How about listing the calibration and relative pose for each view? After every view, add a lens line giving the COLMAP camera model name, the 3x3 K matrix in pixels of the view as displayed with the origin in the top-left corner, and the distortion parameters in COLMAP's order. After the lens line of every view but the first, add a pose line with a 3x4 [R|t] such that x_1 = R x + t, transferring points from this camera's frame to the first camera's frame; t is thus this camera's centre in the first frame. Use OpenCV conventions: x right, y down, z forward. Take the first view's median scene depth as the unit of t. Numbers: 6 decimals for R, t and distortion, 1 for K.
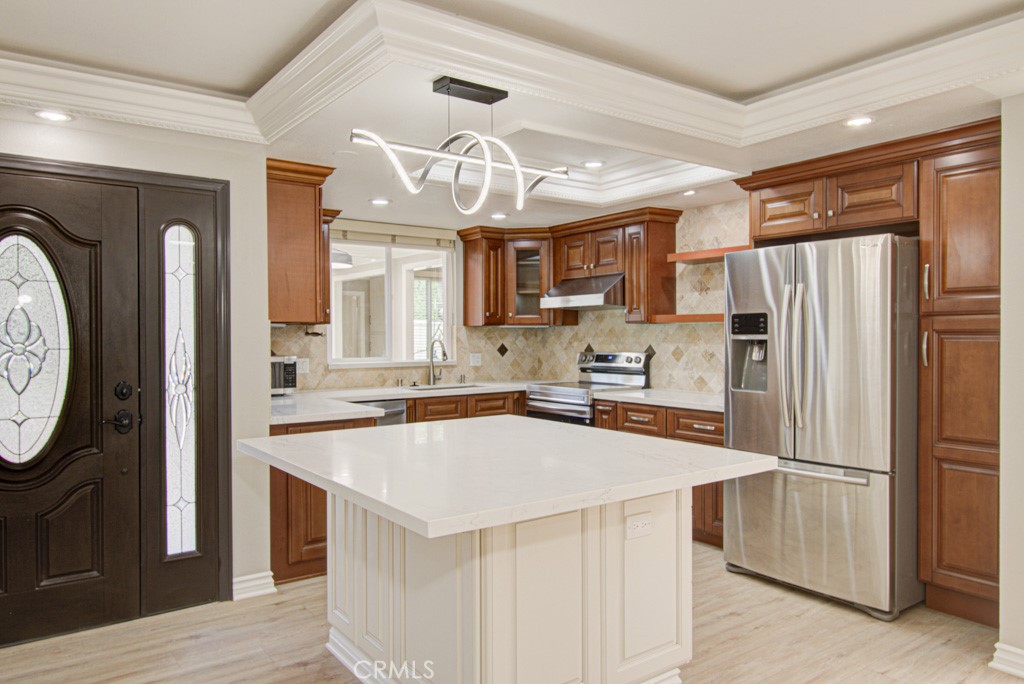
lens RADIAL K [[697.9, 0, 512.4], [0, 697.9, 344.6], [0, 0, 1]] dist [0.012503, -0.006126]
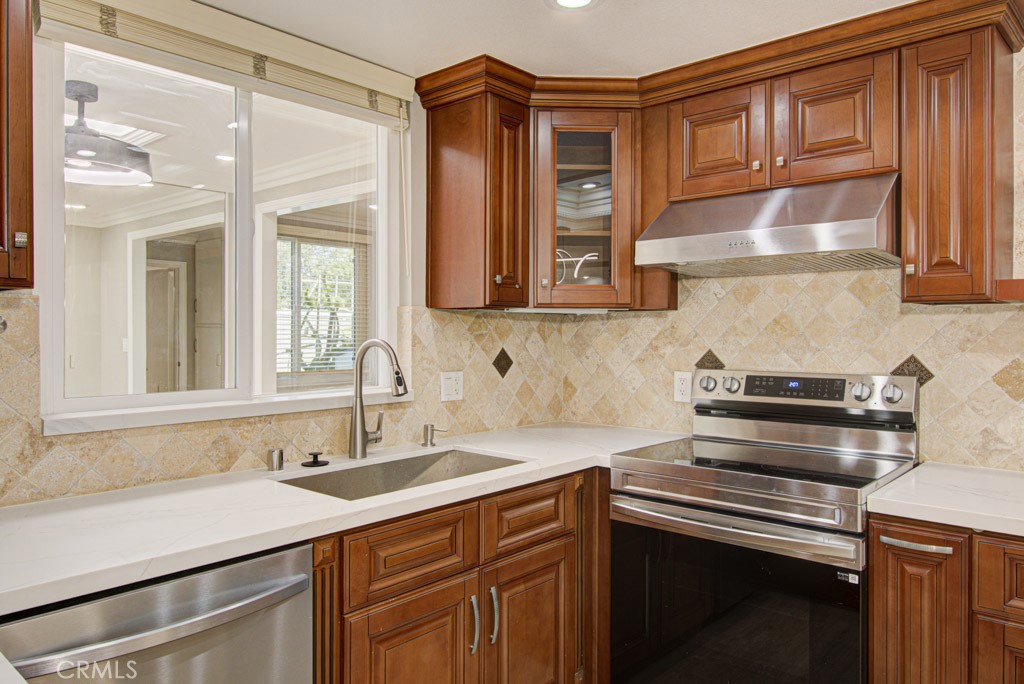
lens RADIAL K [[709.2, 0, 511.0], [0, 709.2, 332.8], [0, 0, 1]] dist [0.017090, -0.011148]
pose [[0.976961, 0.005119, 0.213356, -0.131579], [-0.003057, 0.999945, -0.009992, -0.008874], [-0.213396, 0.009110, 0.976923, 0.664836]]
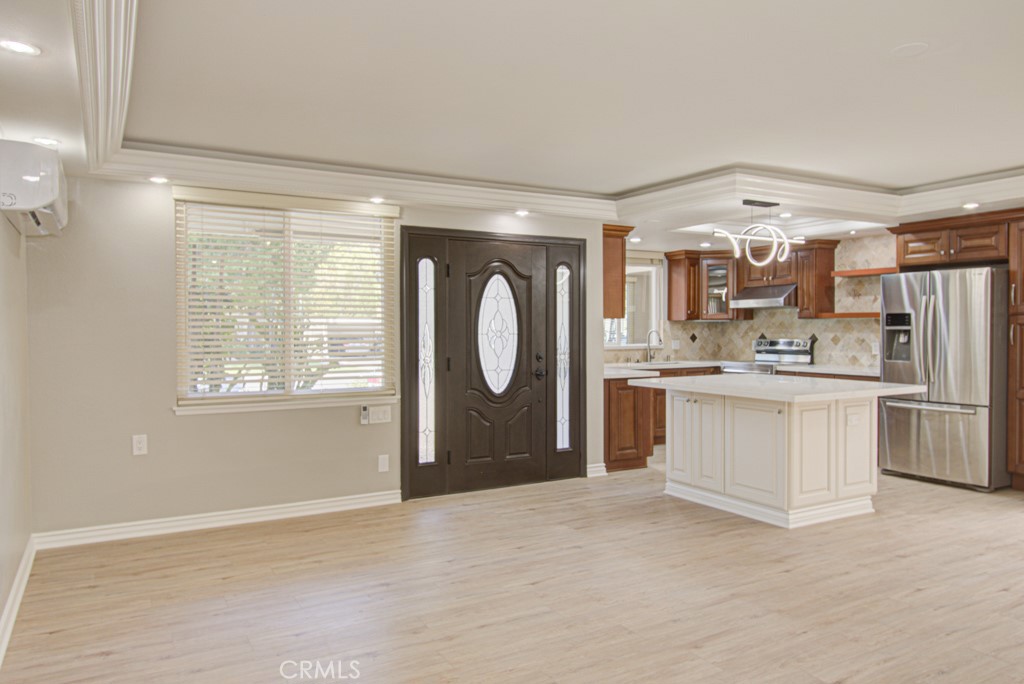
lens RADIAL K [[713.4, 0, 503.8], [0, 713.4, 341.0], [0, 0, 1]] dist [0.005482, -0.005644]
pose [[0.992320, 0.002236, -0.123678, -0.256614], [-0.001659, 0.999987, 0.004763, 0.009464], [0.123687, -0.004522, 0.992311, -0.533402]]
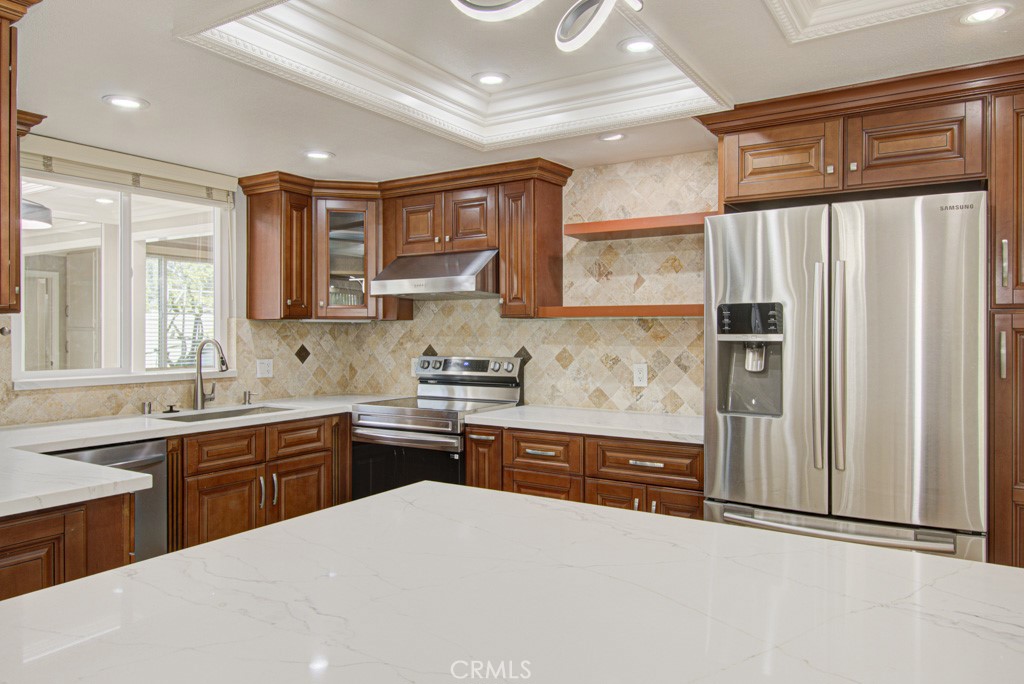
lens RADIAL K [[709.2, 0, 511.0], [0, 709.2, 332.8], [0, 0, 1]] dist [0.017090, -0.011148]
pose [[0.931652, 0.003215, 0.363338, -0.096397], [0.001453, 0.999920, -0.012573, -0.005163], [-0.363350, 0.012241, 0.931572, 0.306143]]
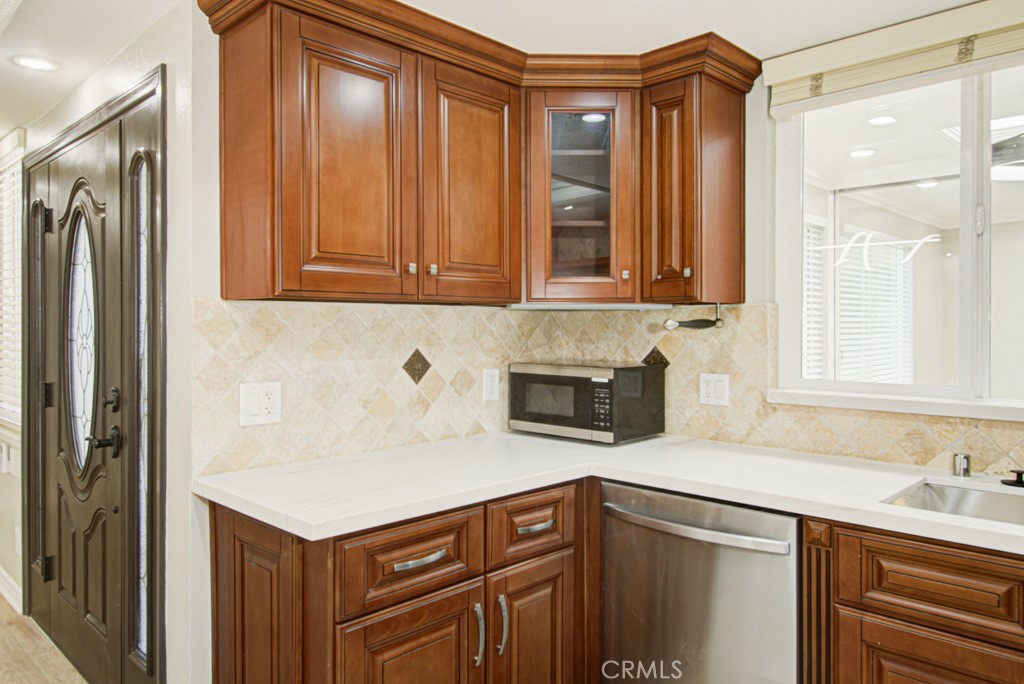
lens RADIAL K [[709.2, 0, 511.0], [0, 709.2, 332.8], [0, 0, 1]] dist [0.017090, -0.011148]
pose [[0.167474, 0.011760, -0.985806, 0.158083], [-0.013783, 0.999859, 0.009586, -0.011501], [0.985780, 0.011982, 0.167613, 0.786375]]
